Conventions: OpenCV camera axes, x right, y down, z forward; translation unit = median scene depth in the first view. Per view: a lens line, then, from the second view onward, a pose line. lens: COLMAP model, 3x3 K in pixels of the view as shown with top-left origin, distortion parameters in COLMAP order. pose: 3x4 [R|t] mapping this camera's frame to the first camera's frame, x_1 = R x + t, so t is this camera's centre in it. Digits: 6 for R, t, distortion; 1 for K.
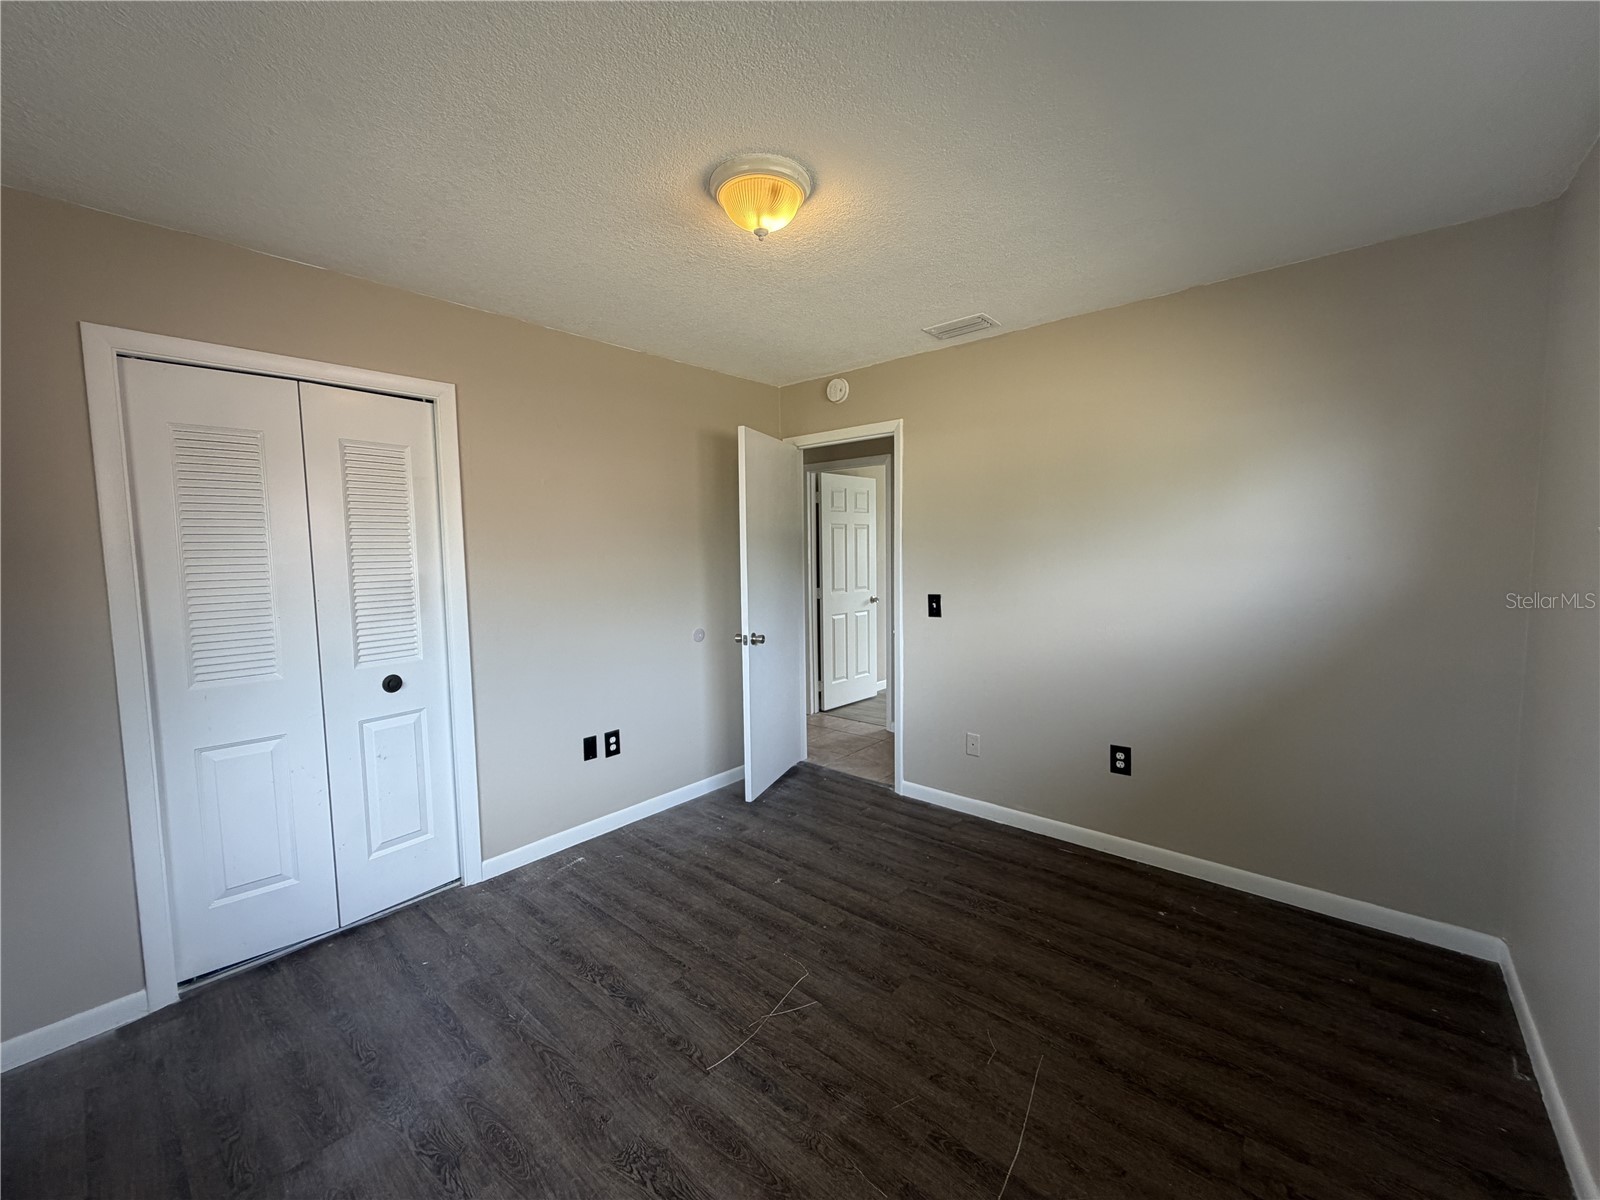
lens RADIAL K [[637.2, 0, 799.1], [0, 637.2, 597.8], [0, 0, 1]] dist [0.003127, -0.000152]
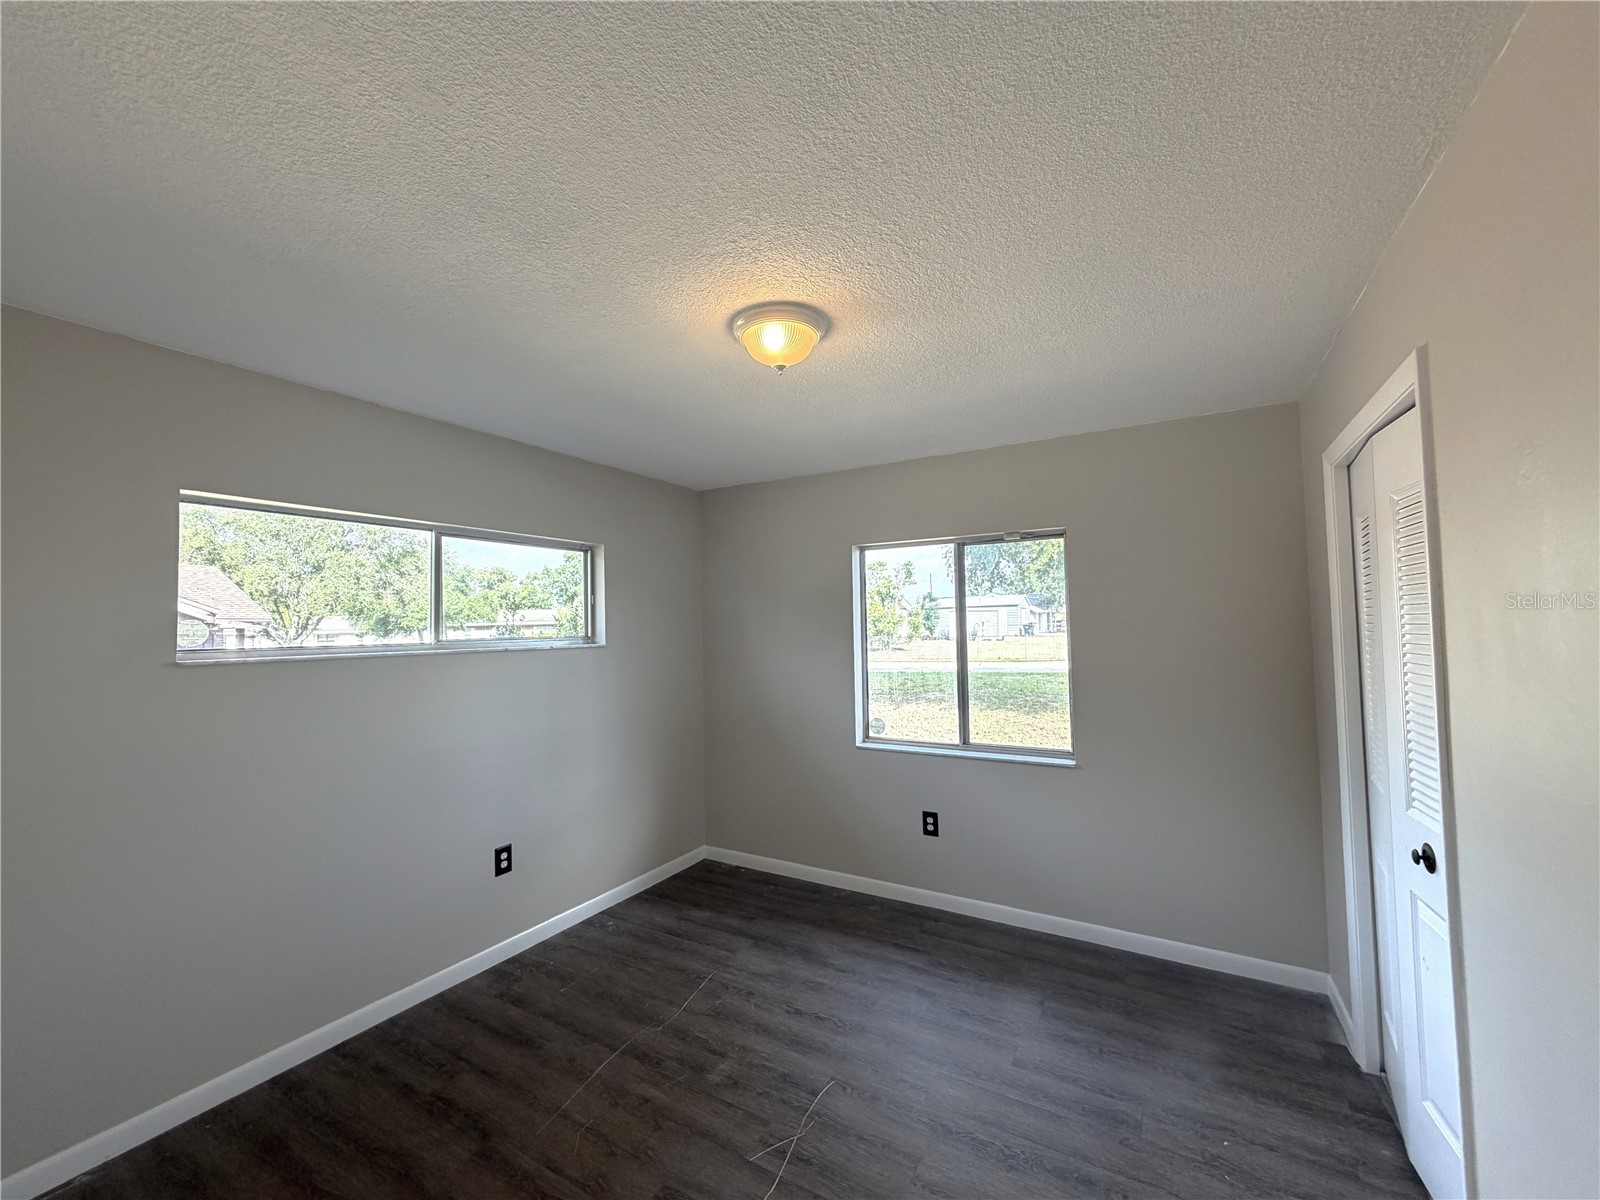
lens RADIAL K [[637.2, 0, 800.1], [0, 637.2, 601.8], [0, 0, 1]] dist [0.003127, -0.000152]
pose [[-0.982094, 0.026295, -0.186550, 0.118138], [0.018324, 0.998849, 0.044323, -0.220694], [0.187501, 0.040110, -0.981445, 2.064558]]
